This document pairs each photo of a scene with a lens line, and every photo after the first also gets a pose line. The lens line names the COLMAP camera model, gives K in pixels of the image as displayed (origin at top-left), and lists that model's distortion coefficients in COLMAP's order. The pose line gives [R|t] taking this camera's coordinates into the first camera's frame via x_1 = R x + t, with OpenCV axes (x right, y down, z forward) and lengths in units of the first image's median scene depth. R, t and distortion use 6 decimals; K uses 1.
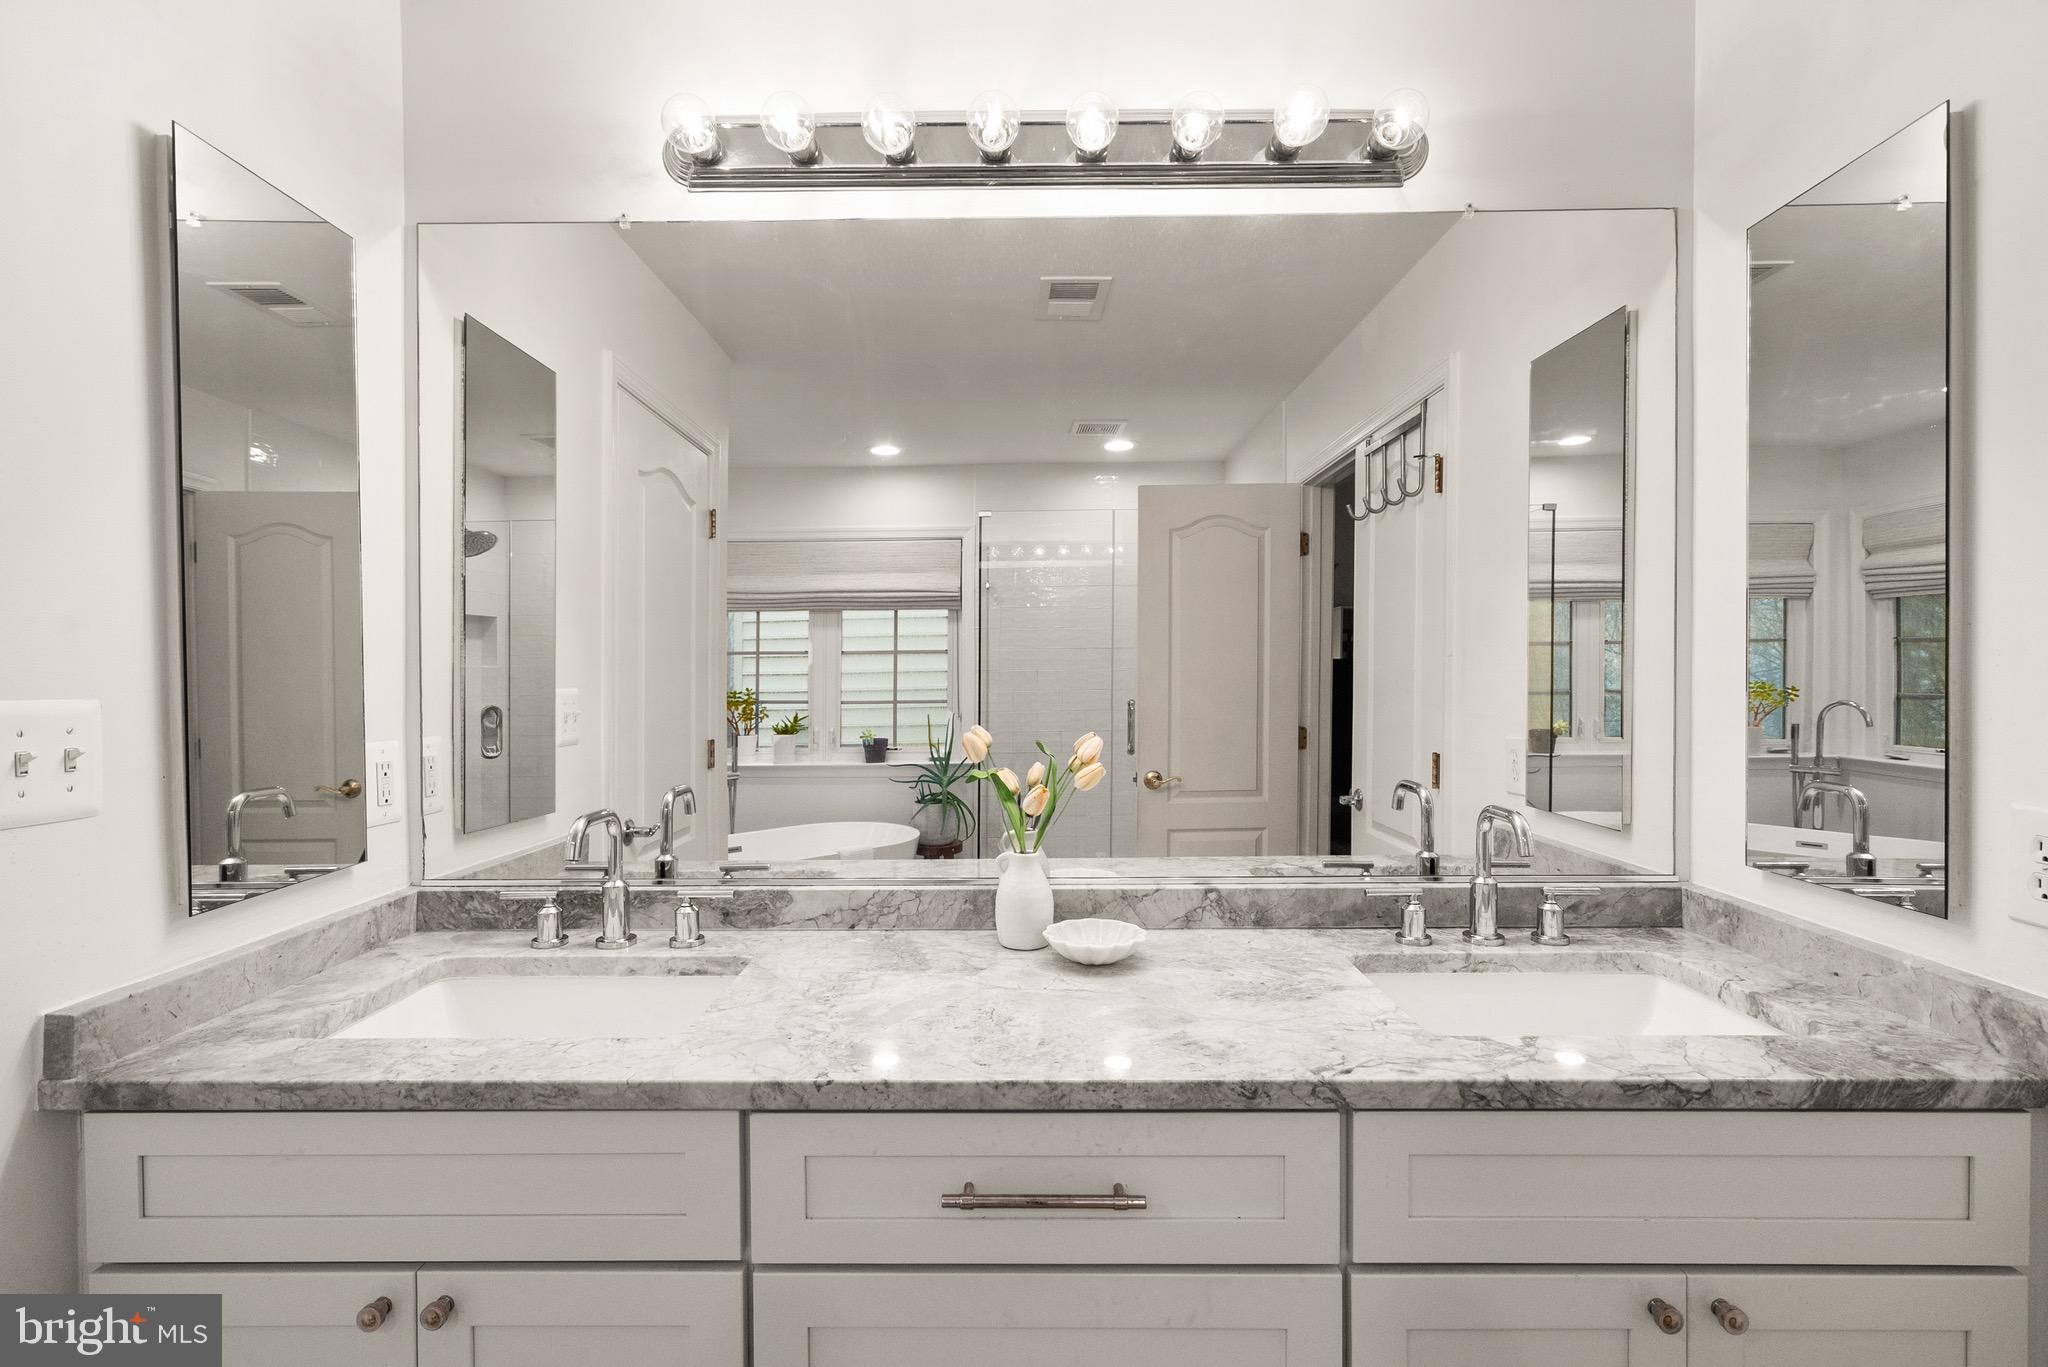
lens RADIAL K [[942.9, 0, 1024.0], [0, 942.9, 683.5], [0, 0, 1]] dist [-0.003406, -0.000047]
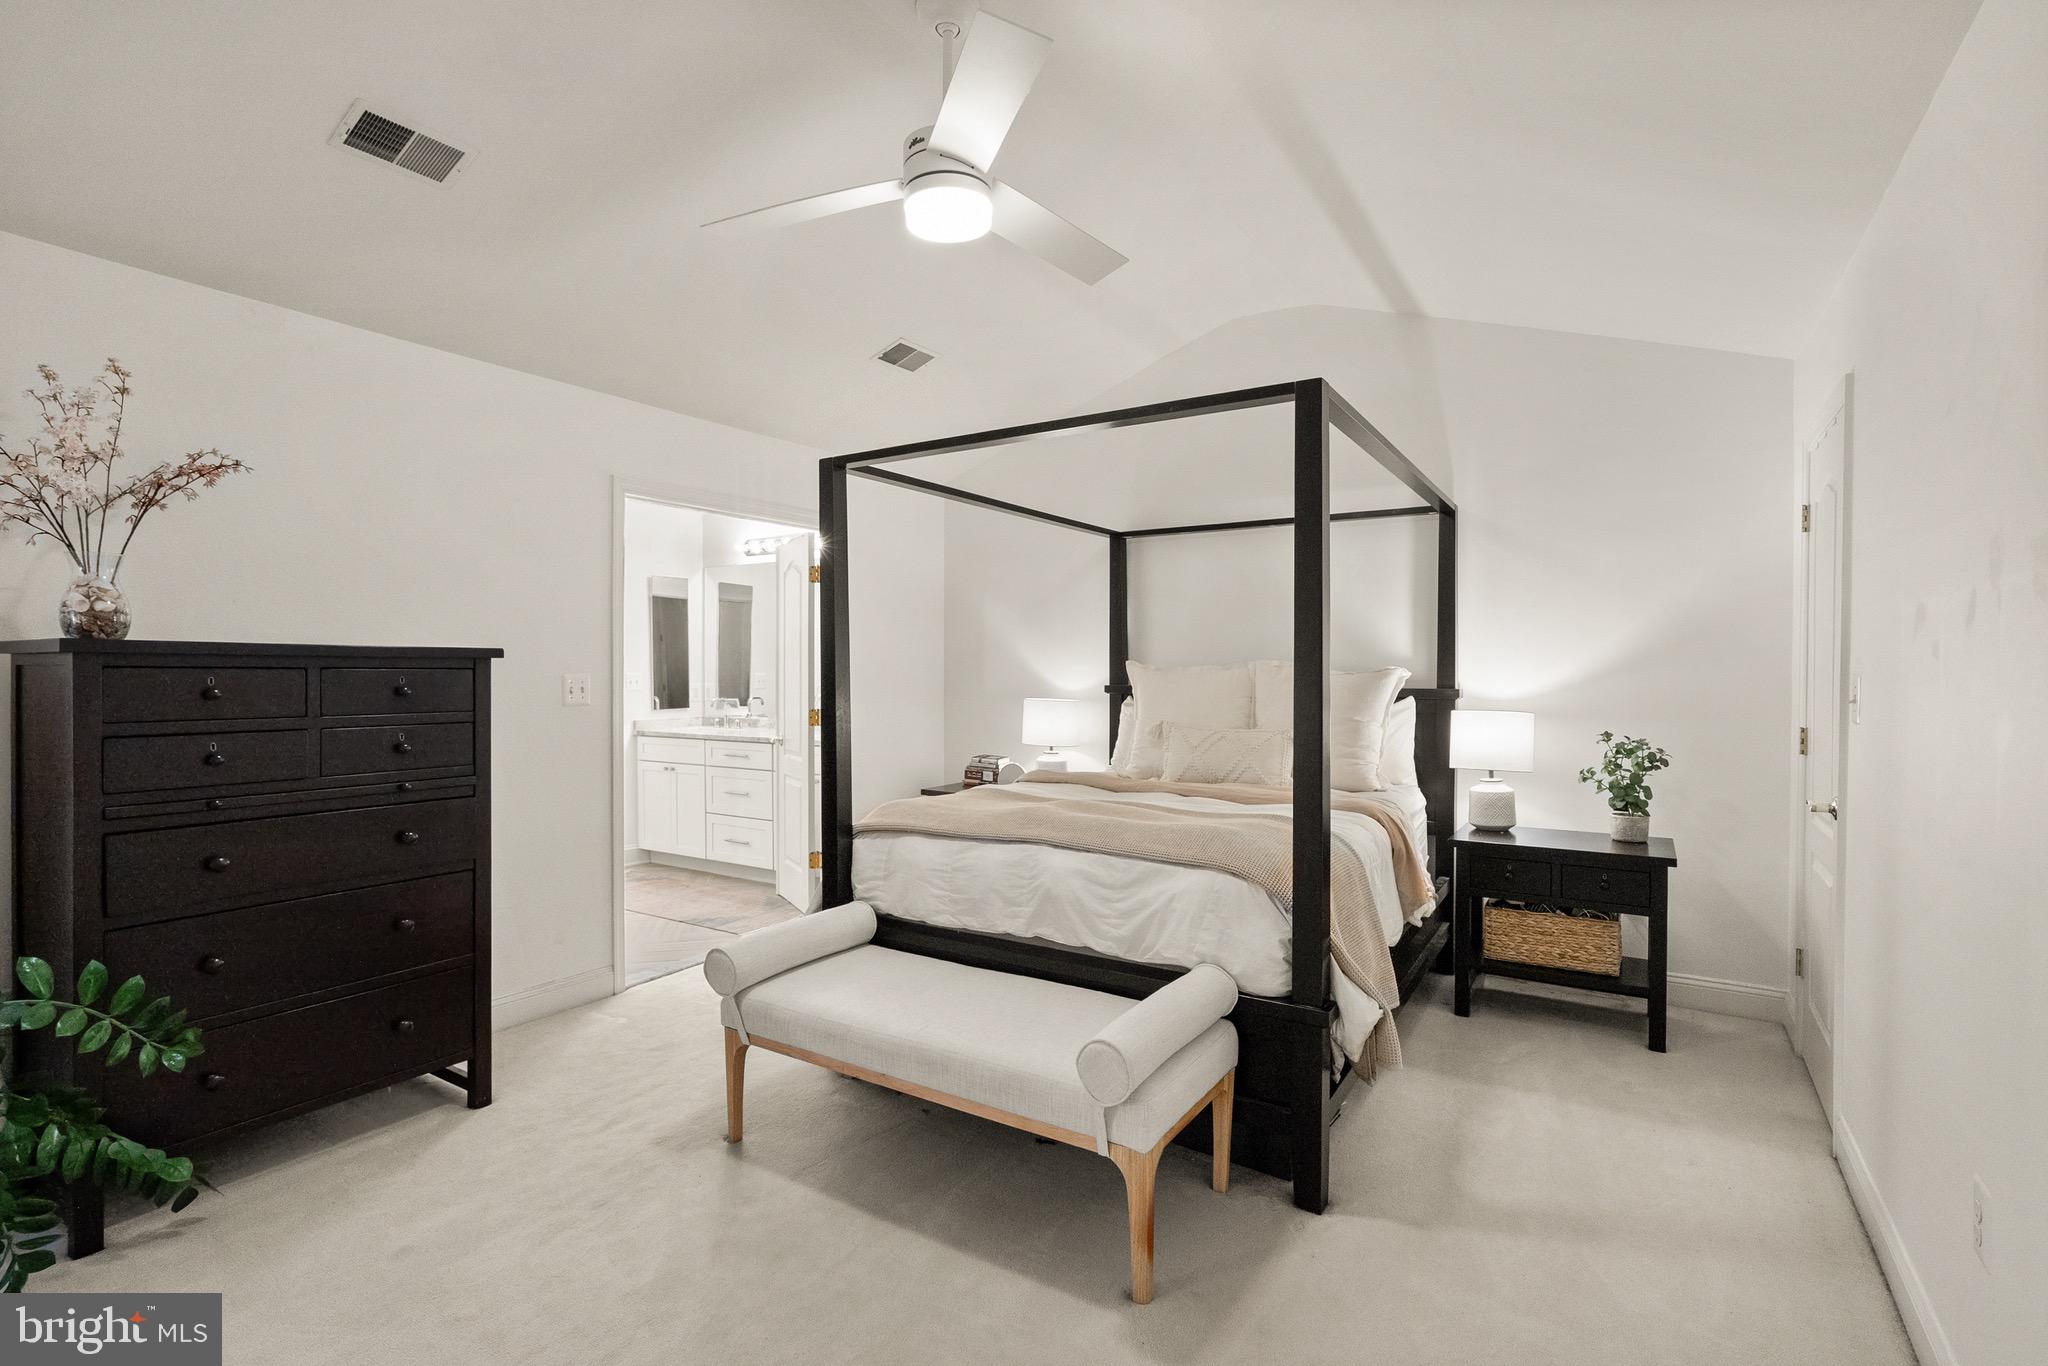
lens RADIAL K [[964.9, 0, 1021.6], [0, 964.9, 680.2], [0, 0, 1]] dist [-0.001282, 0.000571]
pose [[0.844076, 0.008945, -0.536148, 4.287592], [-0.010253, 0.999947, 0.000540, 0.034825], [0.536125, 0.005041, 0.844124, -2.858959]]
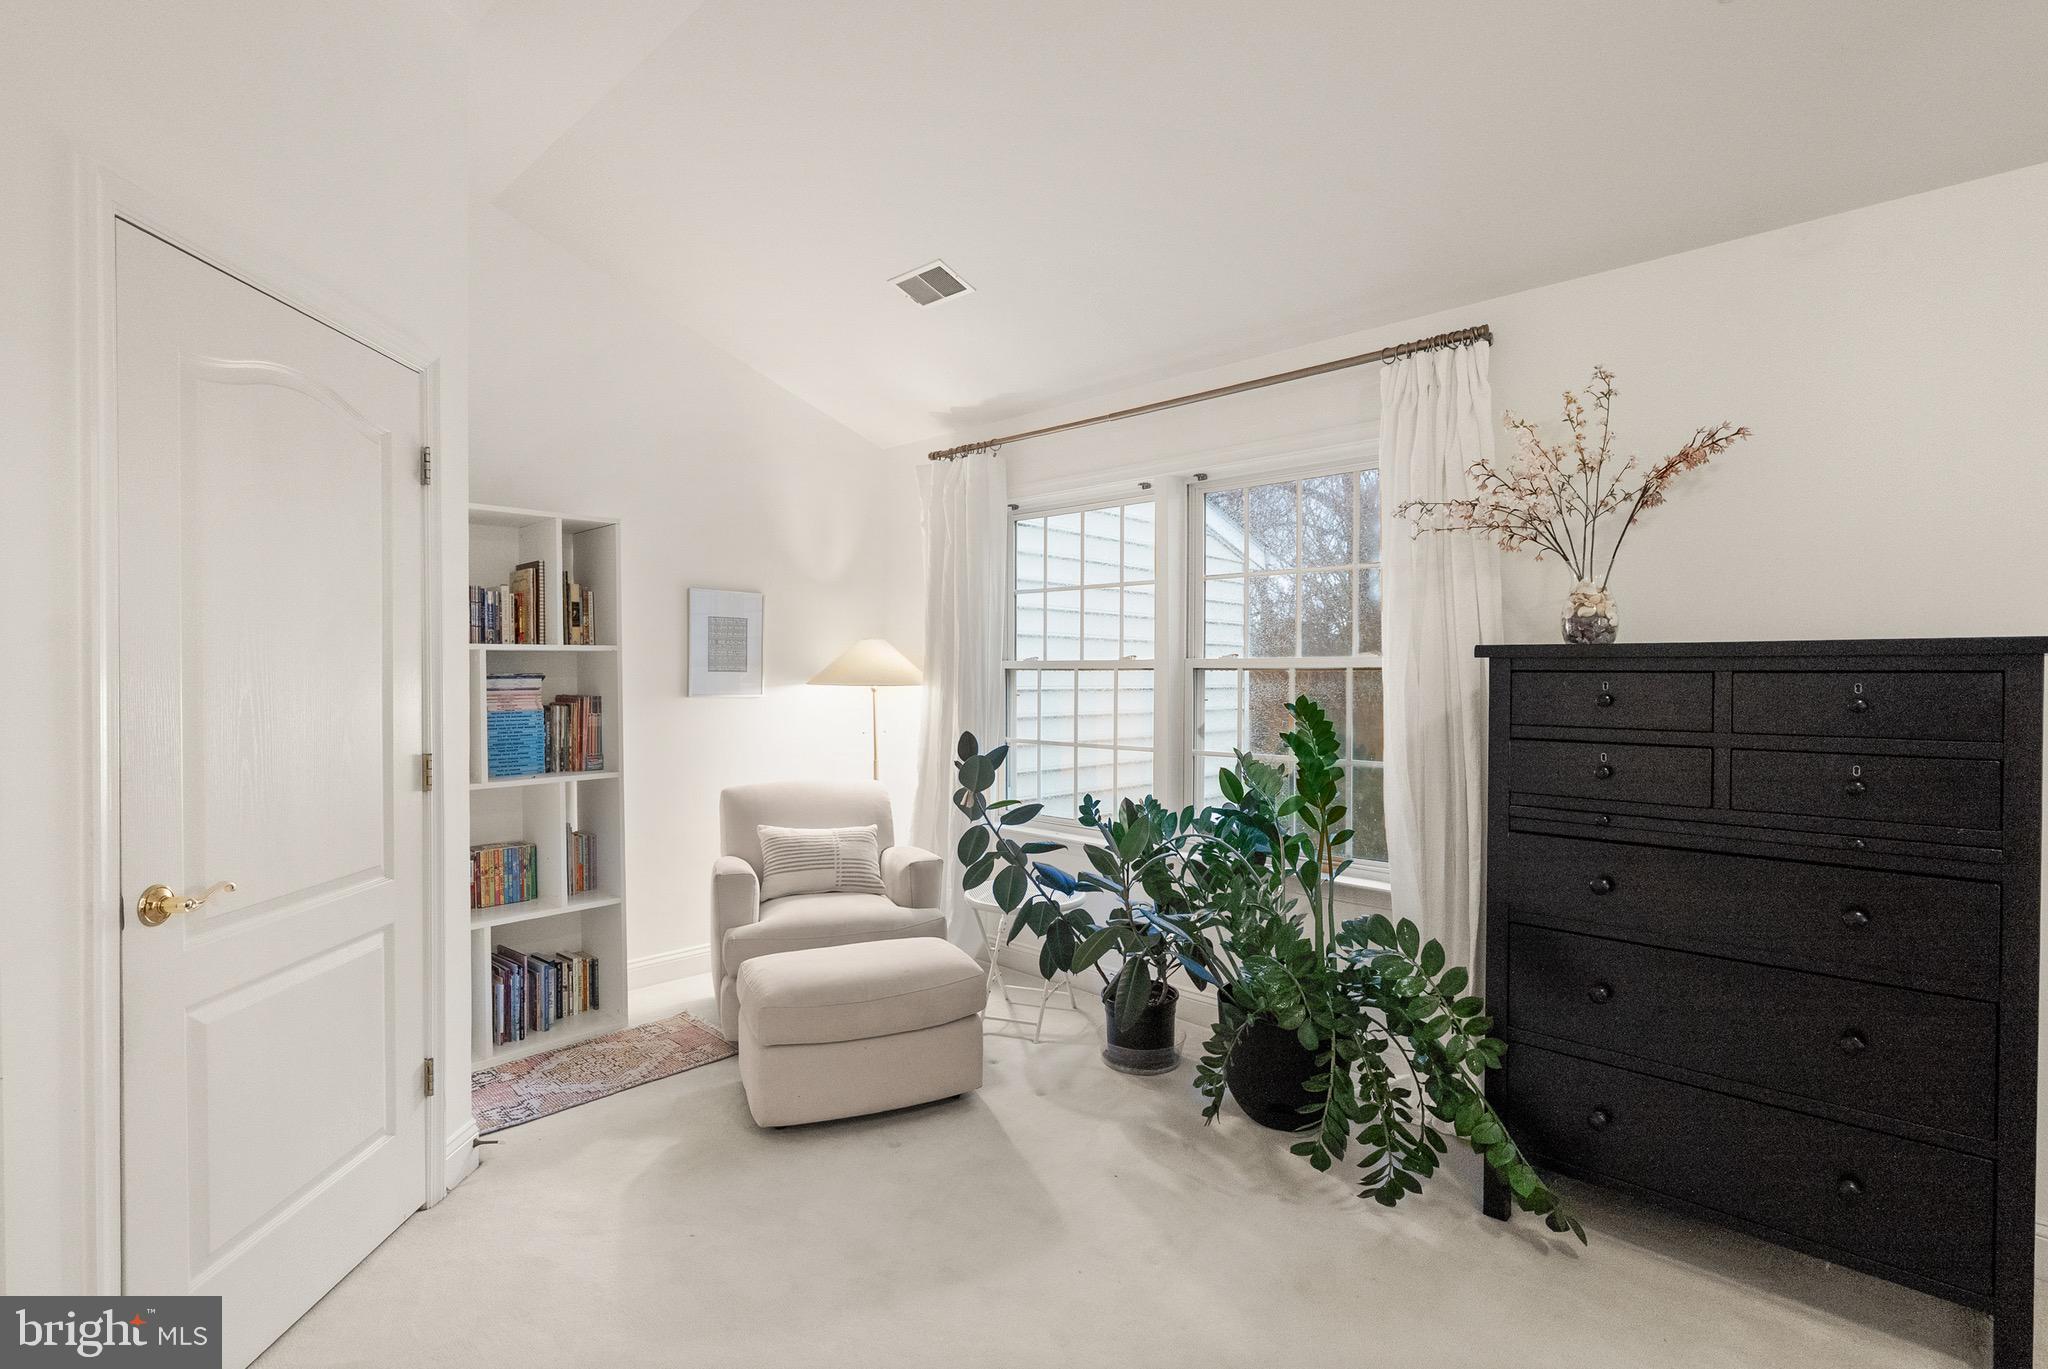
lens RADIAL K [[980.7, 0, 1021.9], [0, 980.7, 679.1], [0, 0, 1]] dist [0.000010, 0.000696]
pose [[-0.692194, 0.005831, -0.721688, 3.868007], [-0.008822, 0.999824, 0.016539, 0.018317], [0.721658, 0.017815, -0.692021, -1.375420]]
